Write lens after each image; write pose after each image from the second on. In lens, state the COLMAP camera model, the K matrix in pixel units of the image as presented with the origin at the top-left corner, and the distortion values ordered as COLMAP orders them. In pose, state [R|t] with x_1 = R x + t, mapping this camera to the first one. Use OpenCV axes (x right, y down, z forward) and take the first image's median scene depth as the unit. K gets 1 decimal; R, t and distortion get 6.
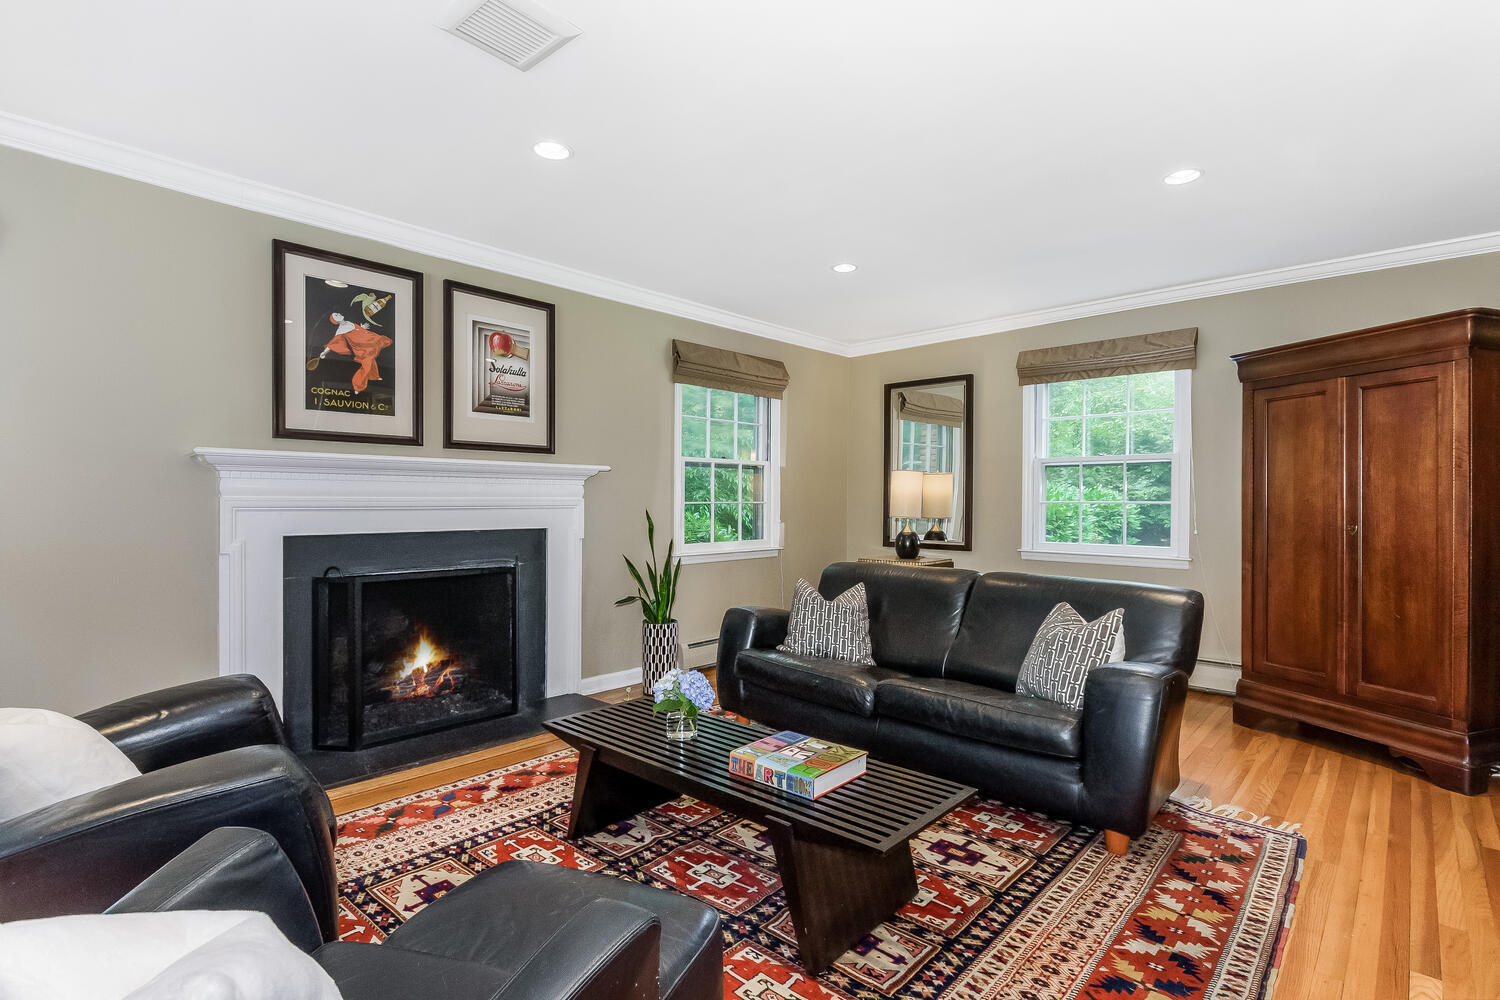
lens RADIAL K [[713.9, 0, 750.0], [0, 713.9, 500.0], [0, 0, 1]] dist [0.000206, 0.000442]
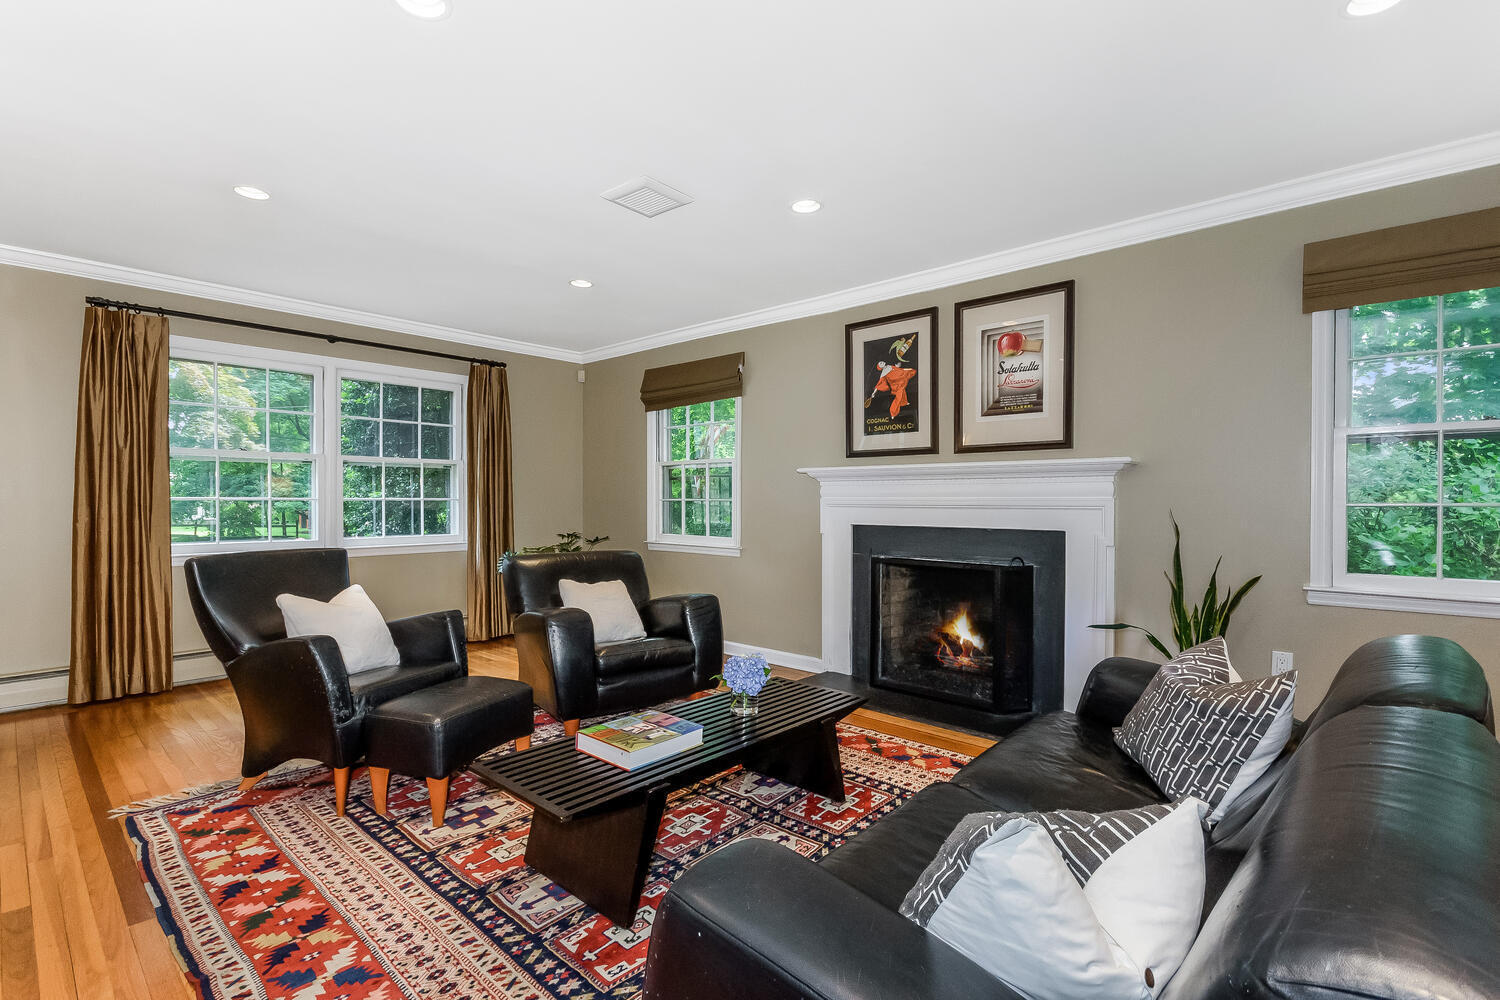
lens RADIAL K [[667.6, 0, 739.2], [0, 667.6, 504.0], [0, 0, 1]] dist [0.001952, 0.000439]
pose [[0.022775, 0.003100, -0.999736, 0.648887], [-0.003724, 0.999989, 0.003016, 0.004737], [0.999734, 0.003654, 0.022786, 0.672011]]
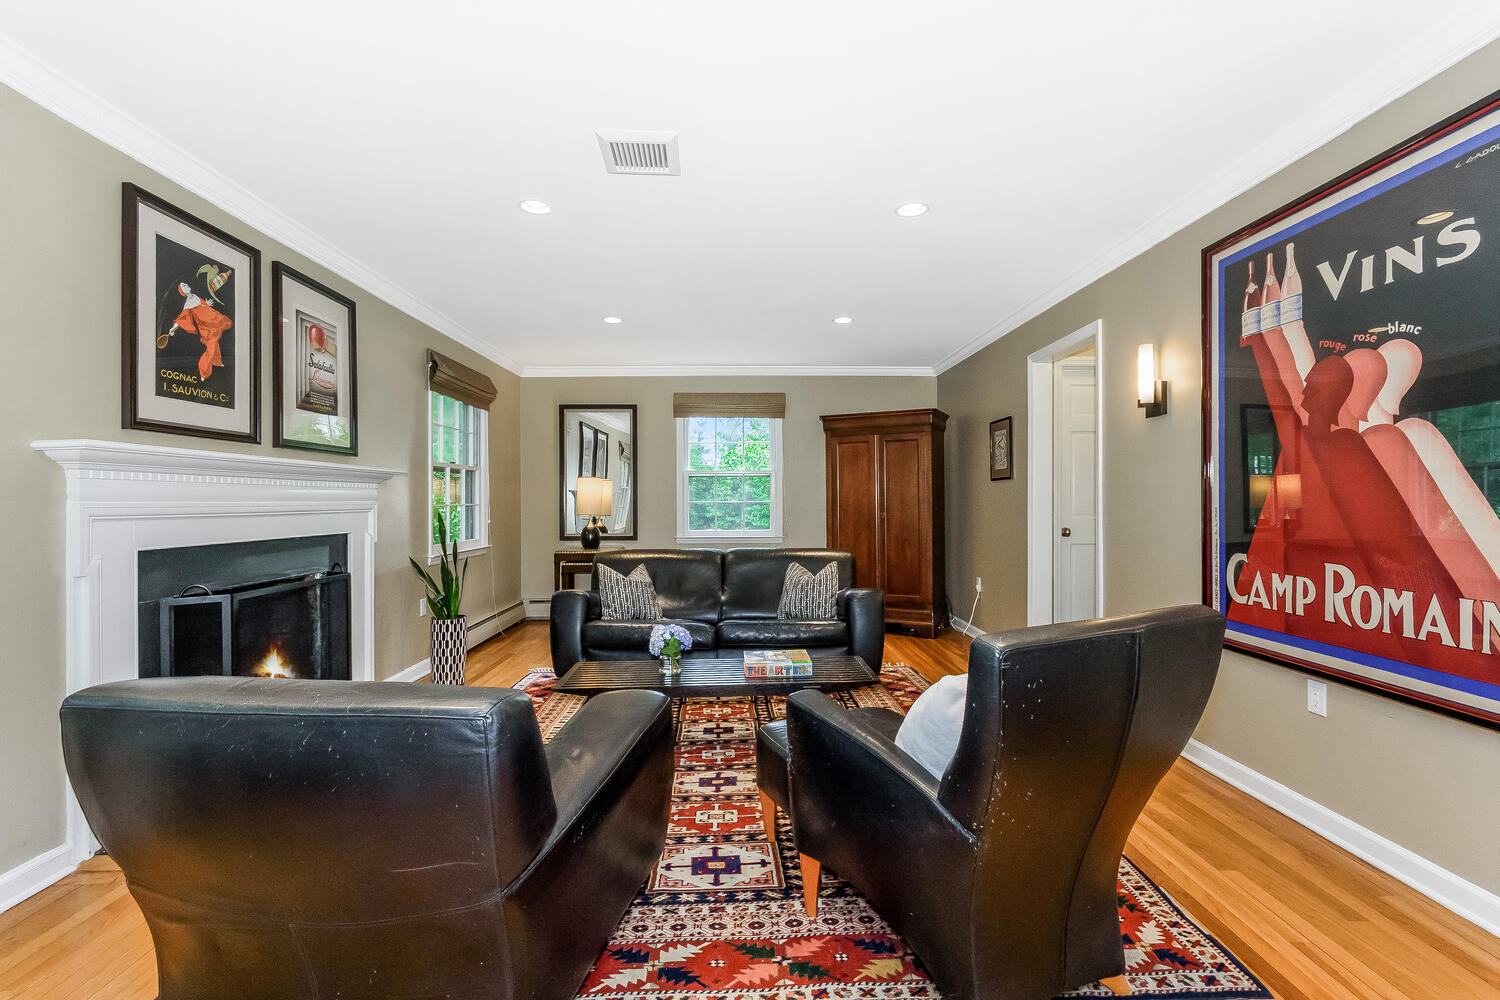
lens RADIAL K [[667.6, 0, 739.2], [0, 667.6, 504.0], [0, 0, 1]] dist [0.001952, 0.000439]
pose [[0.721431, -0.009378, 0.692423, -0.625806], [0.005468, 0.999954, 0.007846, -0.004130], [-0.692465, -0.001874, 0.721449, -0.020530]]
